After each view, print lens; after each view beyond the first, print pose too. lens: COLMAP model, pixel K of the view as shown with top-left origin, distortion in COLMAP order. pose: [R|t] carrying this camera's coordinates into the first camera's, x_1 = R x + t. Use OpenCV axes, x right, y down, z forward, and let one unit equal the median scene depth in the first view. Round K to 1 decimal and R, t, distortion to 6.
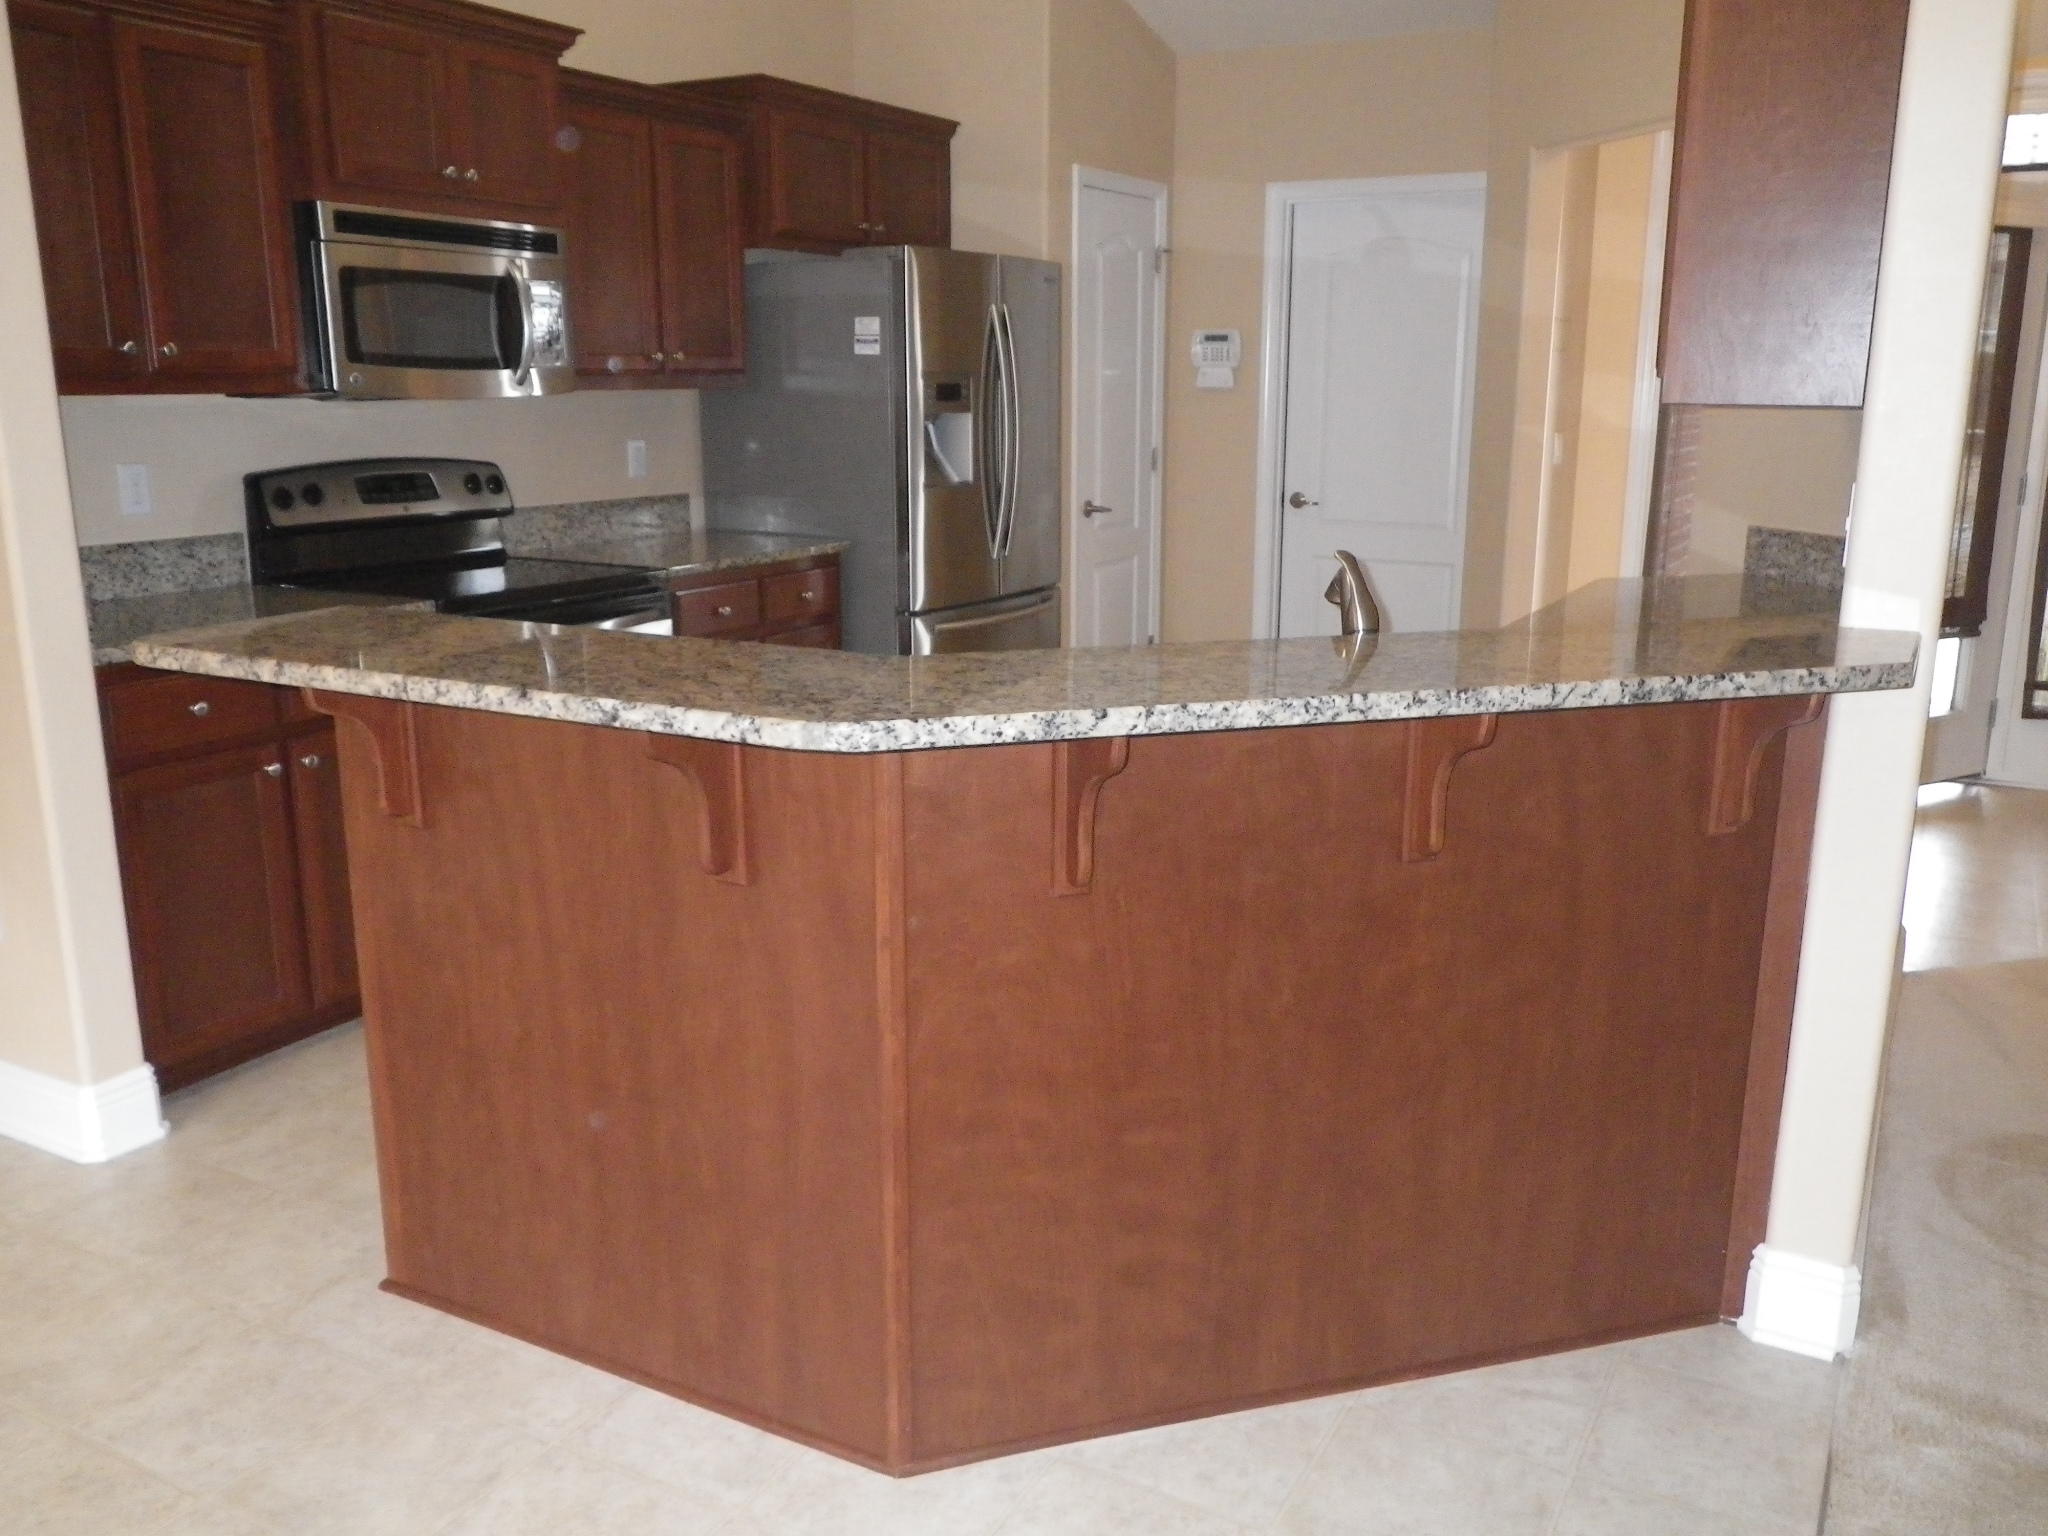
lens RADIAL K [[1685.3, 0, 1034.9], [0, 1685.3, 768.7], [0, 0, 1]] dist [-0.005778, 0.003773]
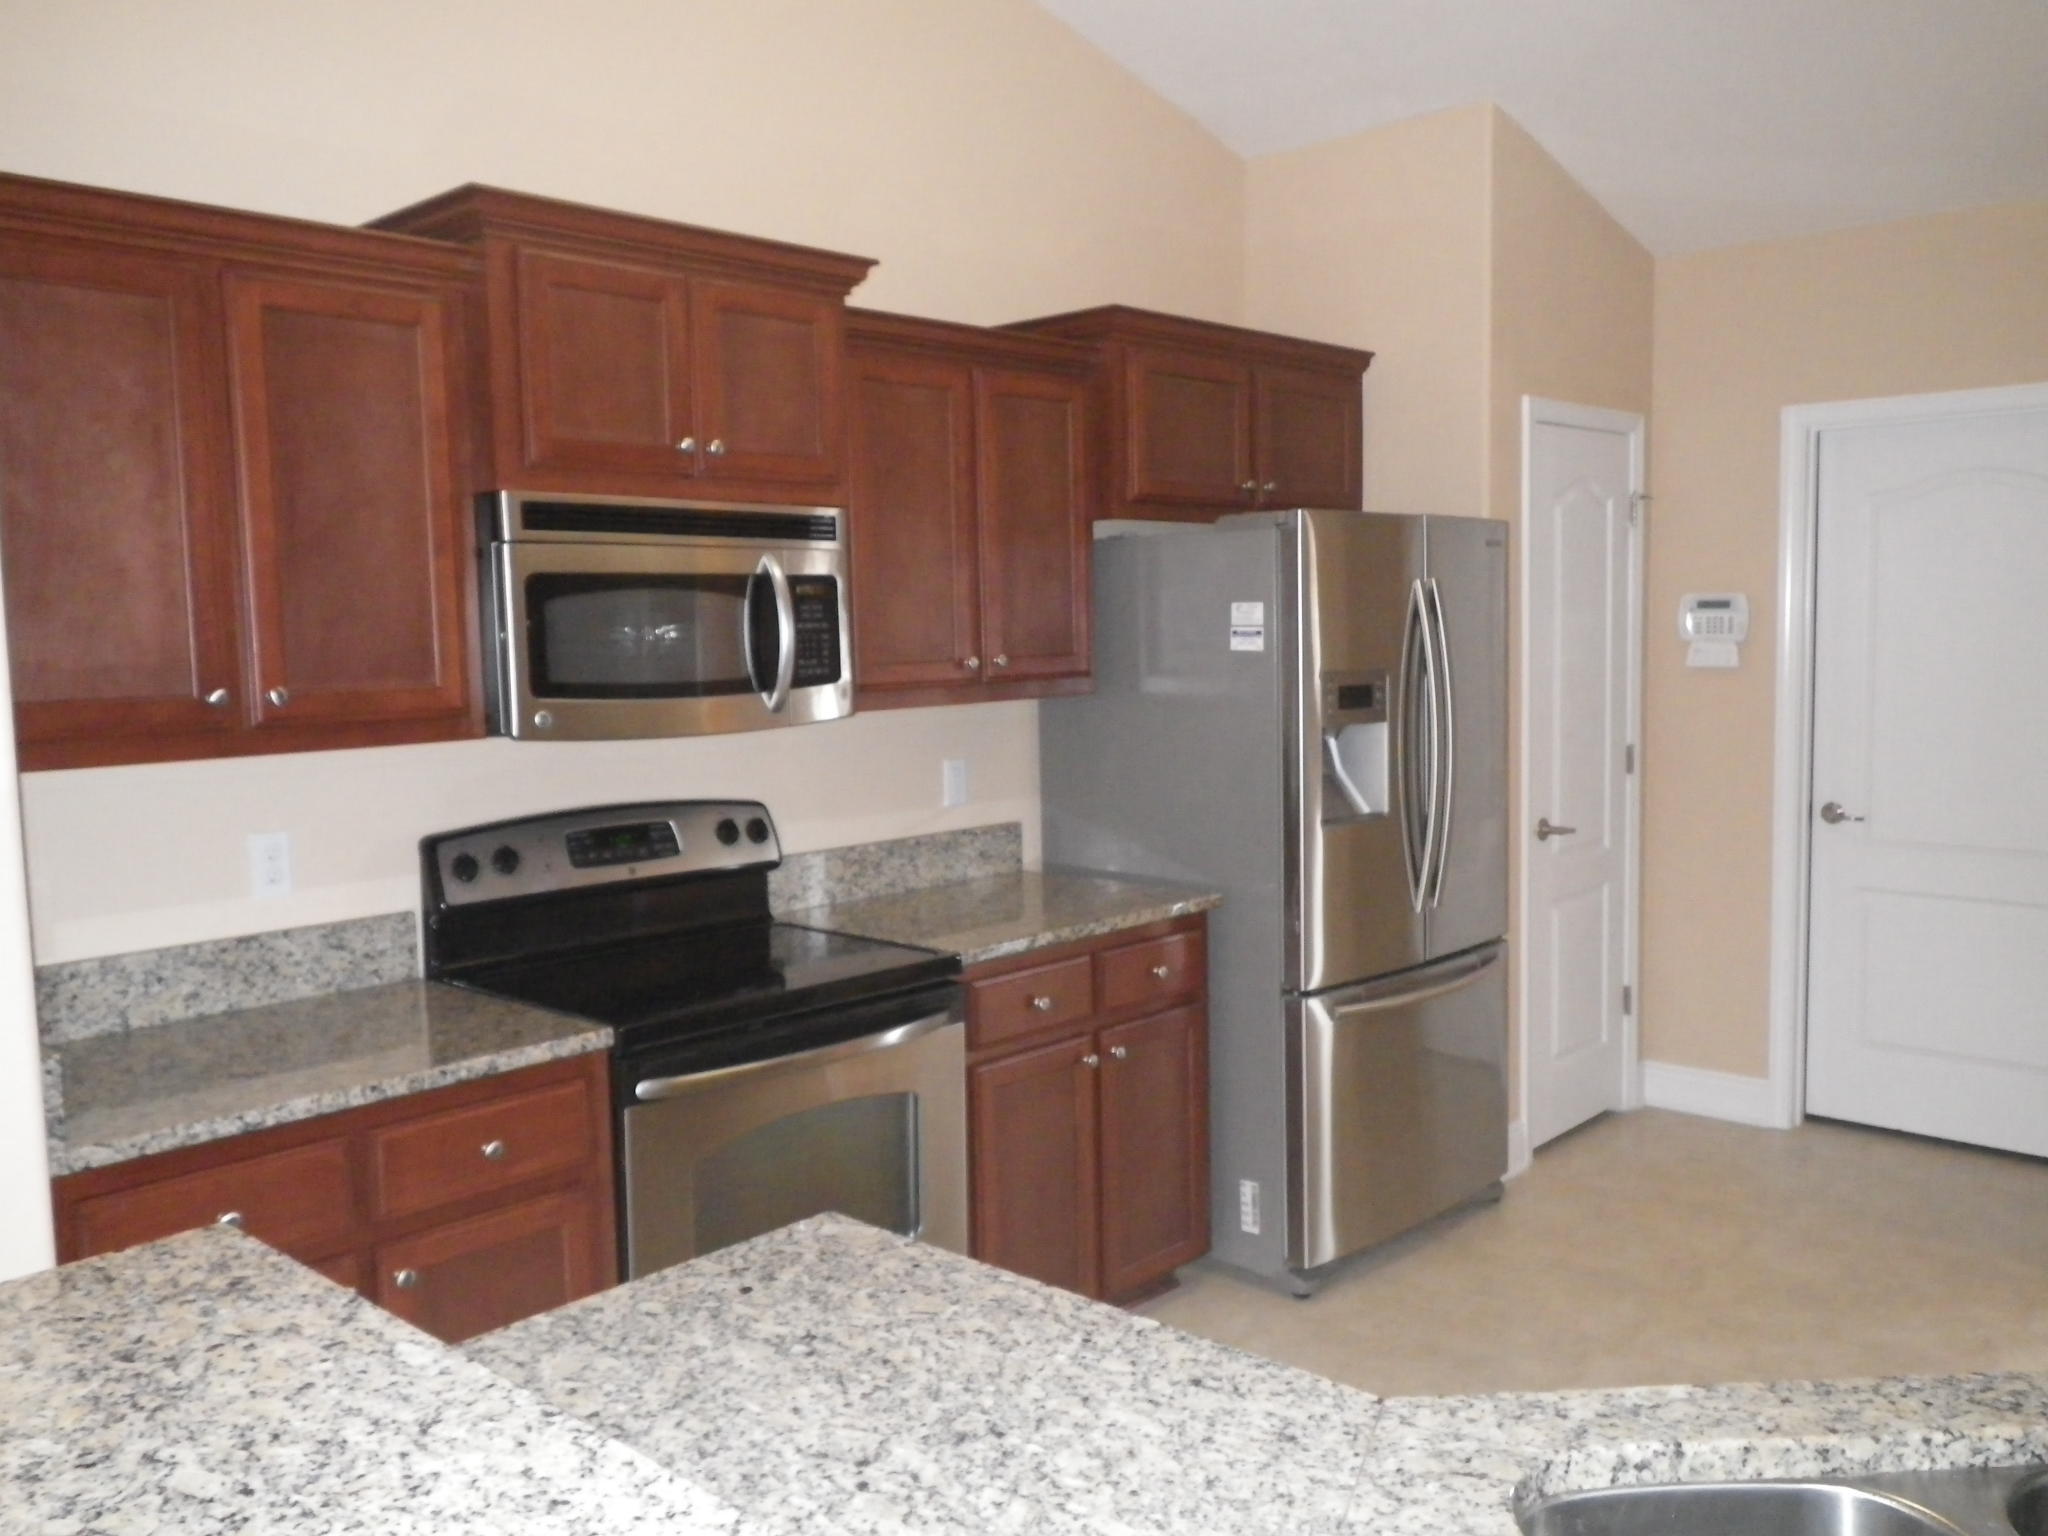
lens RADIAL K [[1685.3, 0, 1034.9], [0, 1685.3, 768.7], [0, 0, 1]] dist [-0.005778, 0.003773]
pose [[0.970192, -0.000608, -0.242336, -0.008481], [-0.032764, 0.990486, -0.133657, -0.088954], [0.240111, 0.137613, 0.960942, 0.256791]]
